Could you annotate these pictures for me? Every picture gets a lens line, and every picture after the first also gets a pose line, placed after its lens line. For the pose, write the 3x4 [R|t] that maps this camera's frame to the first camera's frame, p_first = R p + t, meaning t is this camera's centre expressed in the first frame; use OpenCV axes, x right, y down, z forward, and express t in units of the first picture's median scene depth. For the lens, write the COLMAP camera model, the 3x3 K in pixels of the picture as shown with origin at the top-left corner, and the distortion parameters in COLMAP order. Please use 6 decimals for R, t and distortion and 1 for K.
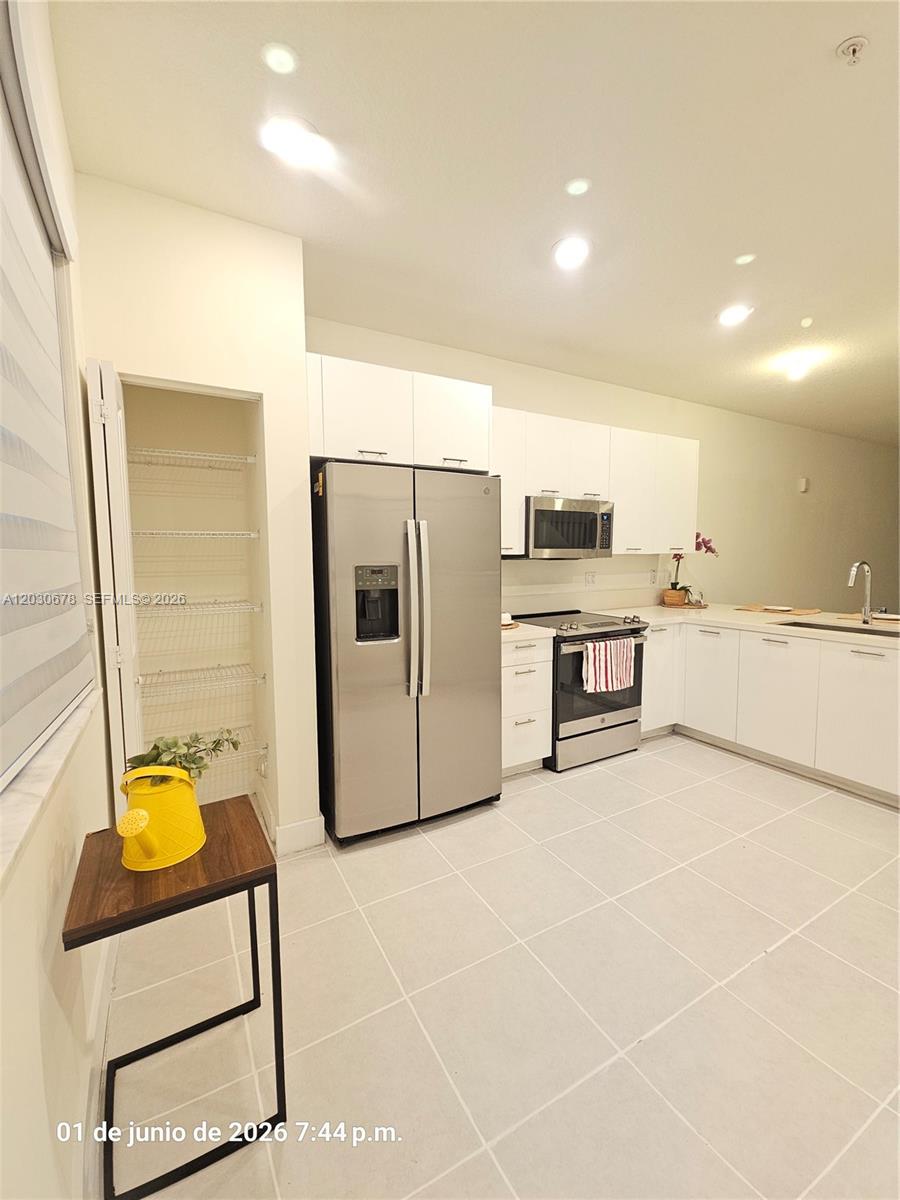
lens RADIAL K [[491.8, 0, 453.8], [0, 491.8, 594.1], [0, 0, 1]] dist [-0.001119, -0.000527]
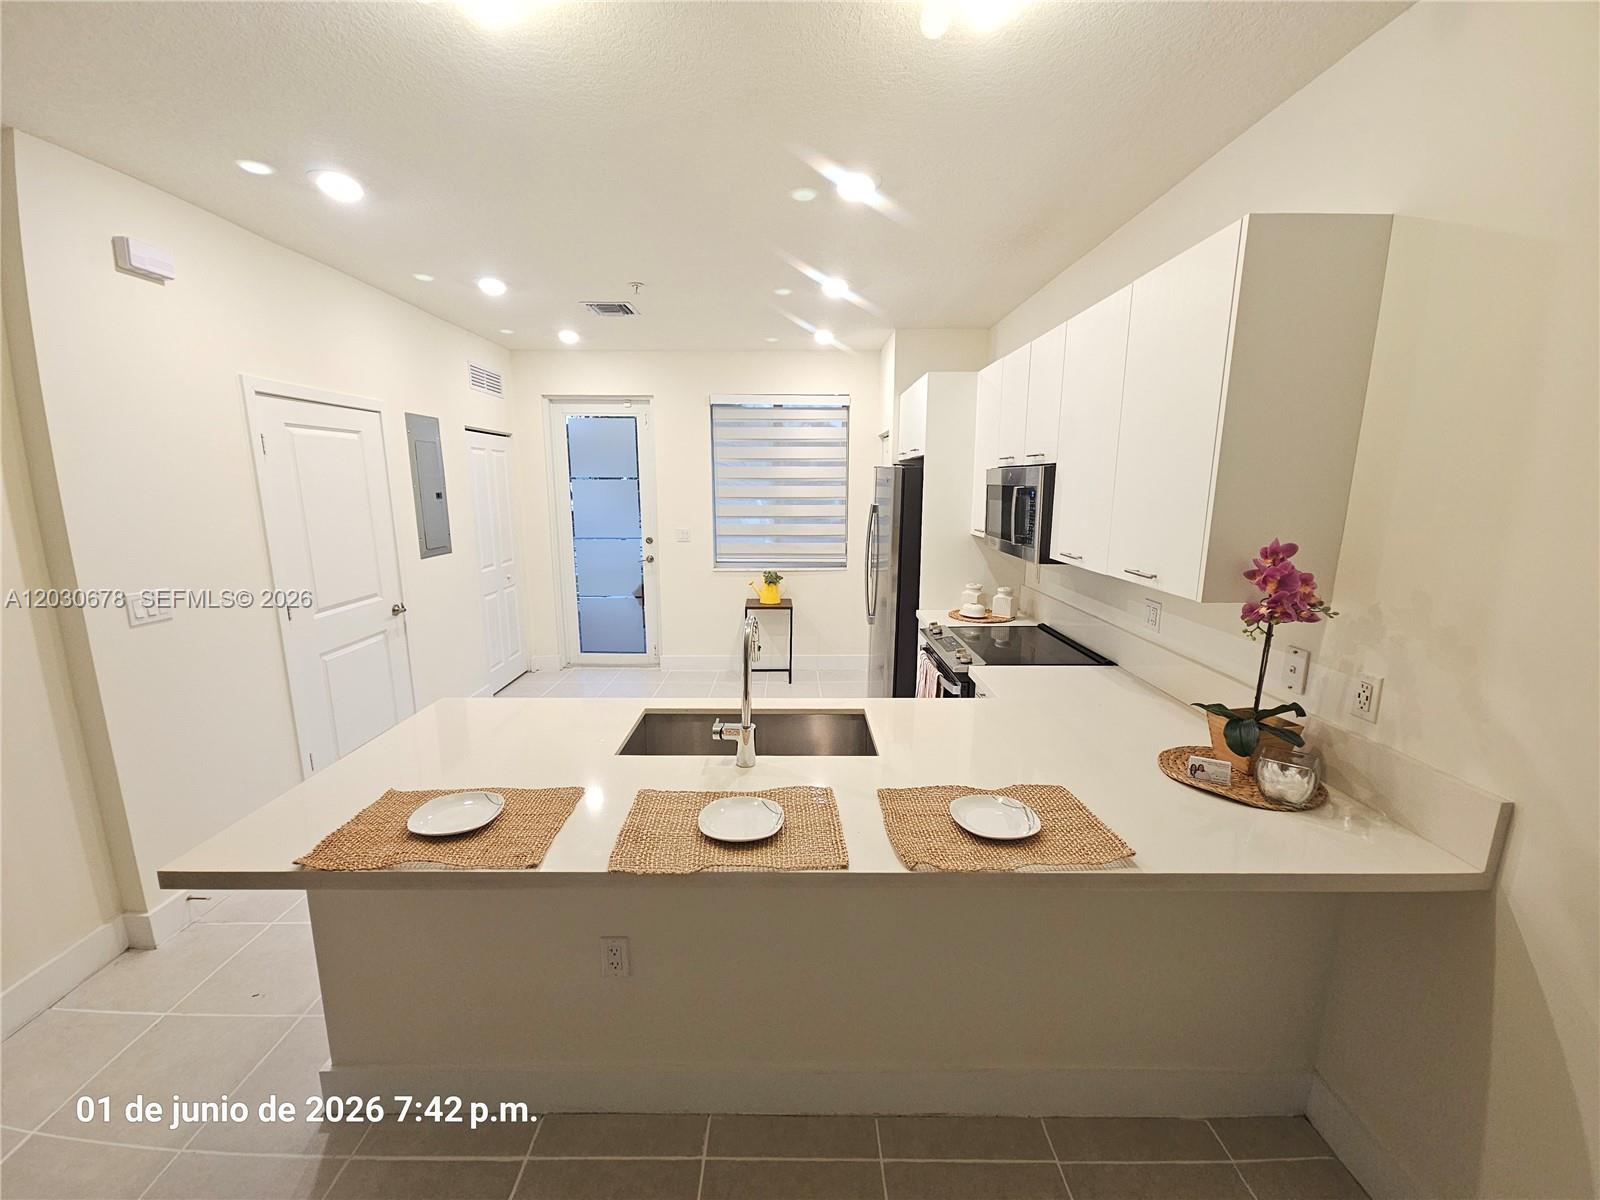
lens RADIAL K [[655.7, 0, 792.5], [0, 655.7, 610.3], [0, 0, 1]] dist [-0.001119, -0.000527]
pose [[-0.494718, 0.177634, -0.850706, 1.278529], [-0.061717, 0.969235, 0.238275, -0.212692], [0.866859, 0.170382, -0.468534, 1.279512]]
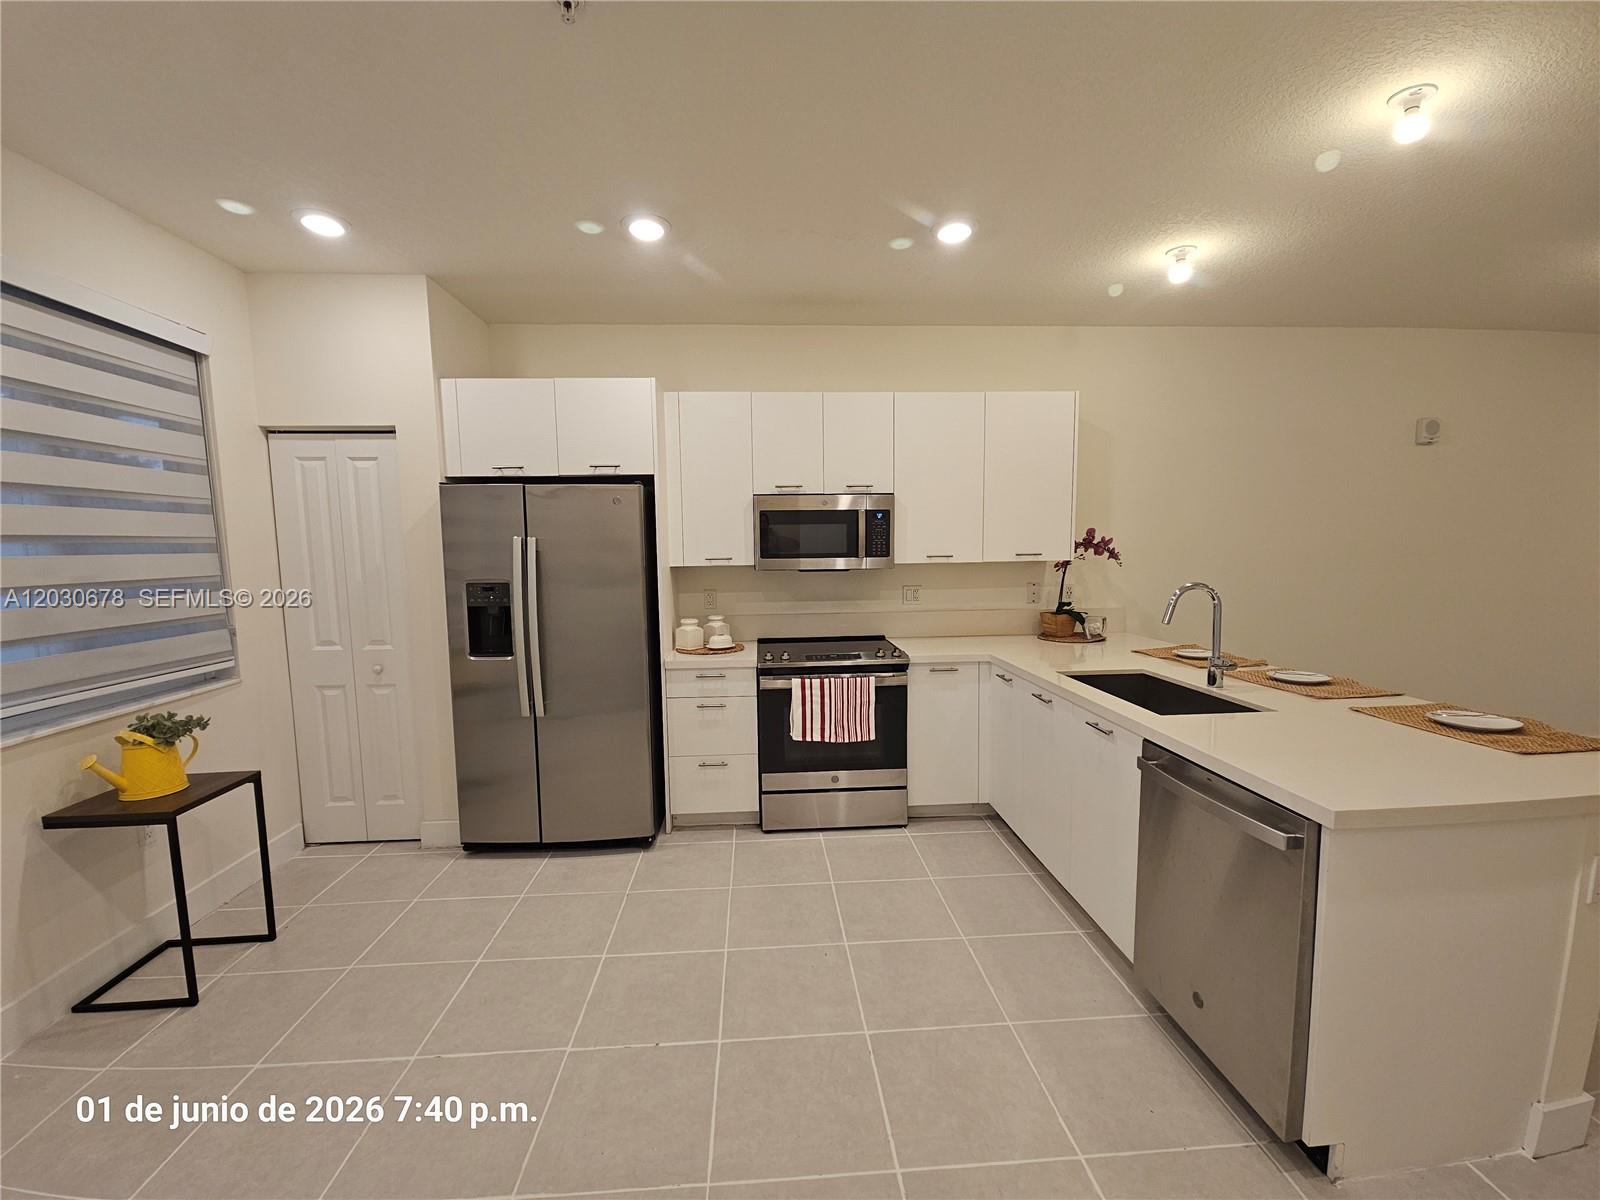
lens RADIAL K [[655.7, 0, 801.4], [0, 655.7, 609.3], [0, 0, 1]] dist [-0.001119, -0.000527]
pose [[0.901260, 0.035243, -0.431843, 0.717512], [-0.026029, 0.999290, 0.027228, -0.040686], [0.432497, -0.013299, 0.901537, 0.044768]]
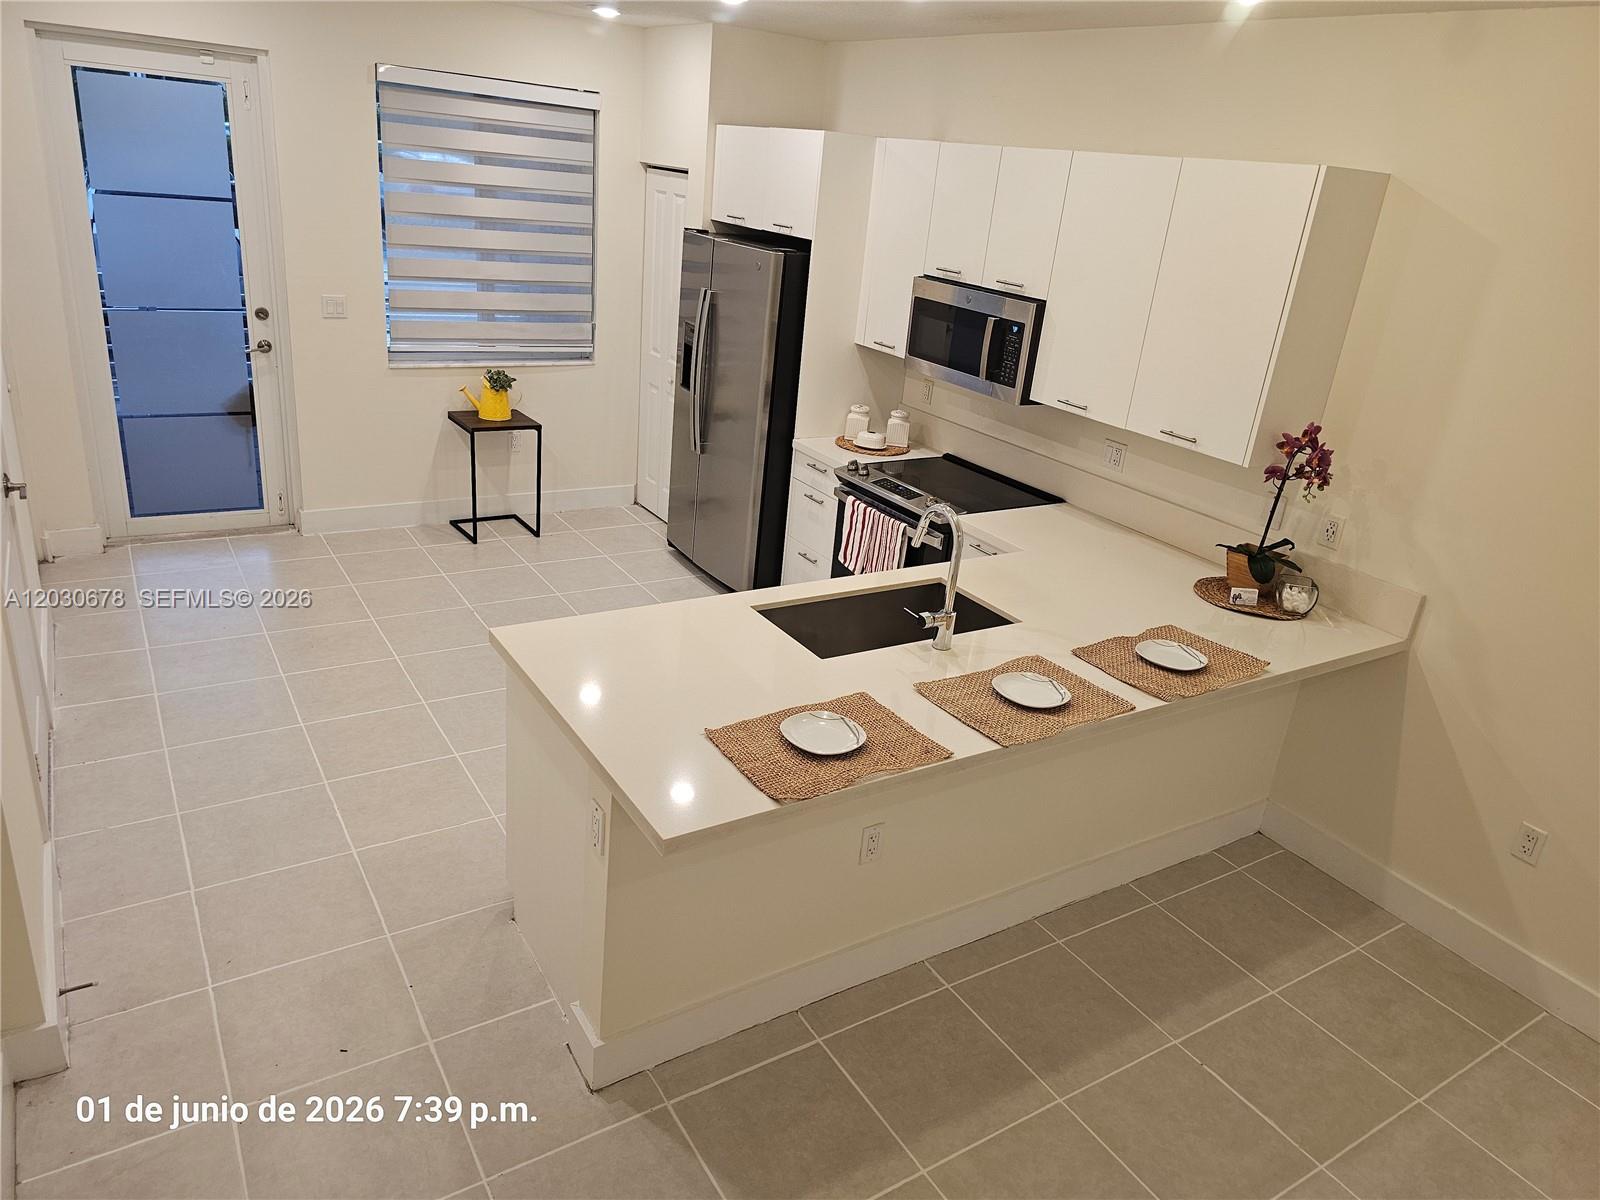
lens RADIAL K [[1077.8, 0, 805.9], [0, 1077.8, 589.3], [0, 0, 1]] dist [0.028481, -0.015388]
pose [[0.054632, 0.380304, -0.923247, 1.713869], [-0.173791, 0.914136, 0.366267, -0.327887], [0.983266, 0.140442, 0.116035, 0.749713]]
